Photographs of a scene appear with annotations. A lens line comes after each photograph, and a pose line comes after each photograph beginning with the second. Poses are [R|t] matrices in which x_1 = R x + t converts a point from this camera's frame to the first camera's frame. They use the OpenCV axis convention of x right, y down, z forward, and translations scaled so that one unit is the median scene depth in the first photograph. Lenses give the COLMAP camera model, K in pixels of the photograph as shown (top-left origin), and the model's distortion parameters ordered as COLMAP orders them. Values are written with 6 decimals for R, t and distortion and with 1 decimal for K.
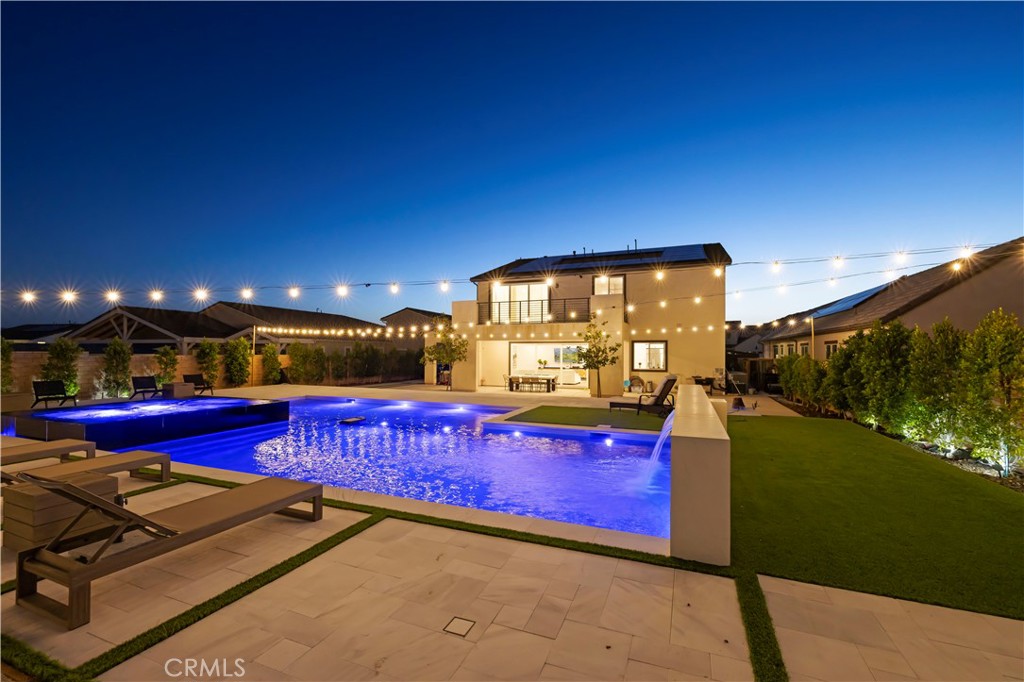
lens RADIAL K [[435.6, 0, 510.5], [0, 435.6, 351.2], [0, 0, 1]] dist [0.002281, 0.000181]
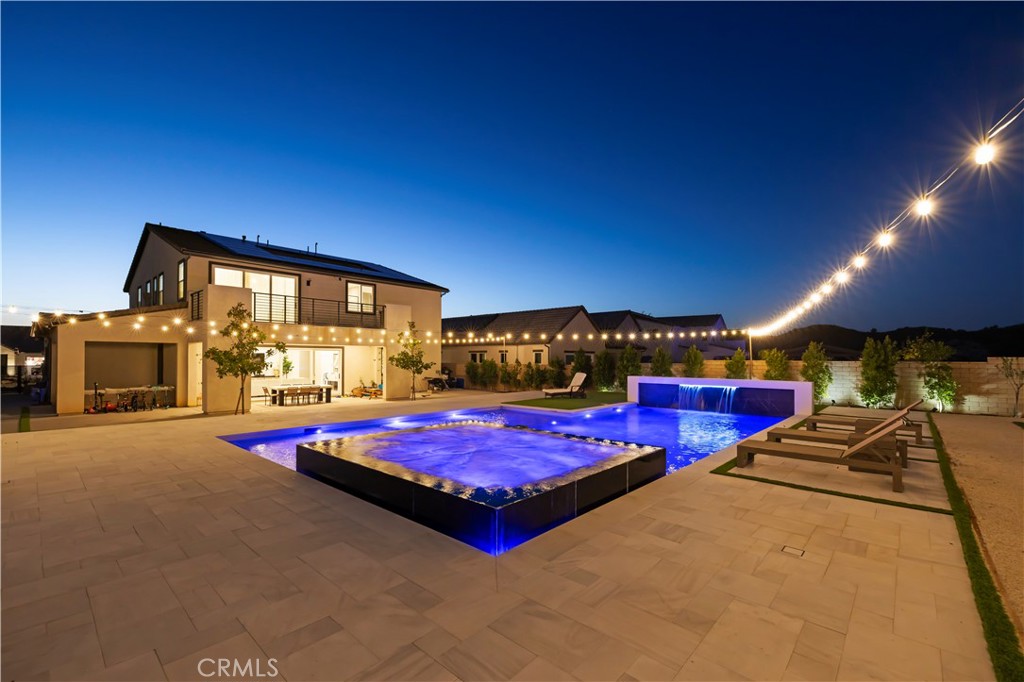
lens RADIAL K [[435.6, 0, 510.5], [0, 435.6, 351.2], [0, 0, 1]] dist [0.002281, 0.000181]
pose [[0.350226, 0.014841, 0.936548, -0.617452], [-0.004610, 0.999890, -0.014121, -0.001006], [-0.936654, 0.000628, 0.350256, 0.322094]]
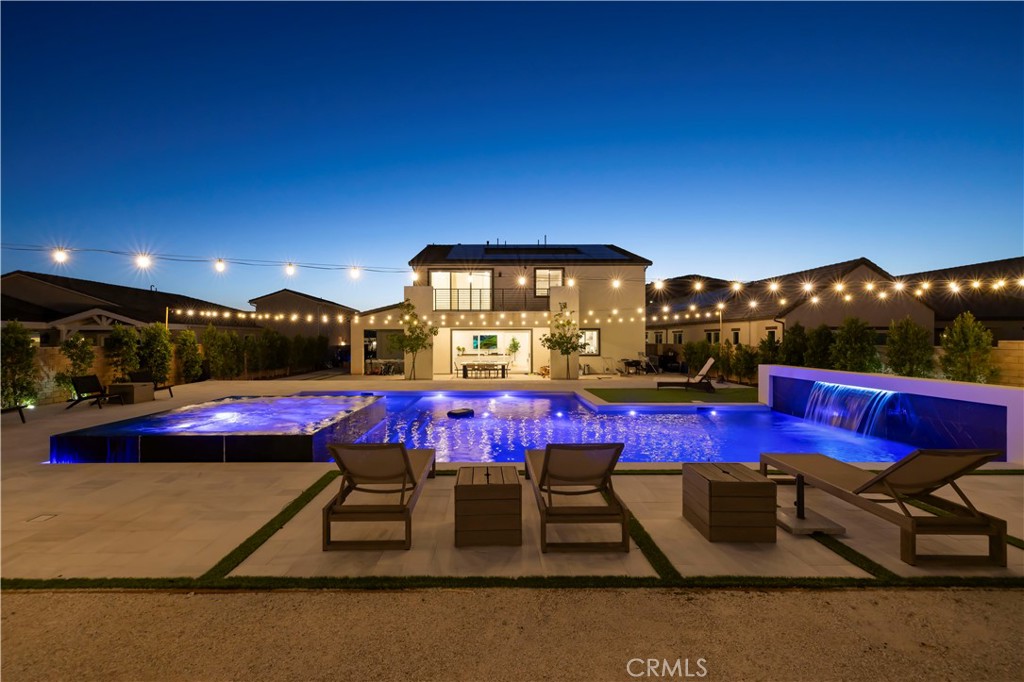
lens RADIAL K [[438.0, 0, 493.8], [0, 438.0, 340.4], [0, 0, 1]] dist [-0.000085, 0.000008]
pose [[0.926570, -0.006242, 0.376072, -0.319175], [0.004003, 0.999969, 0.006734, -0.001956], [-0.376102, -0.004734, 0.926566, 0.042744]]
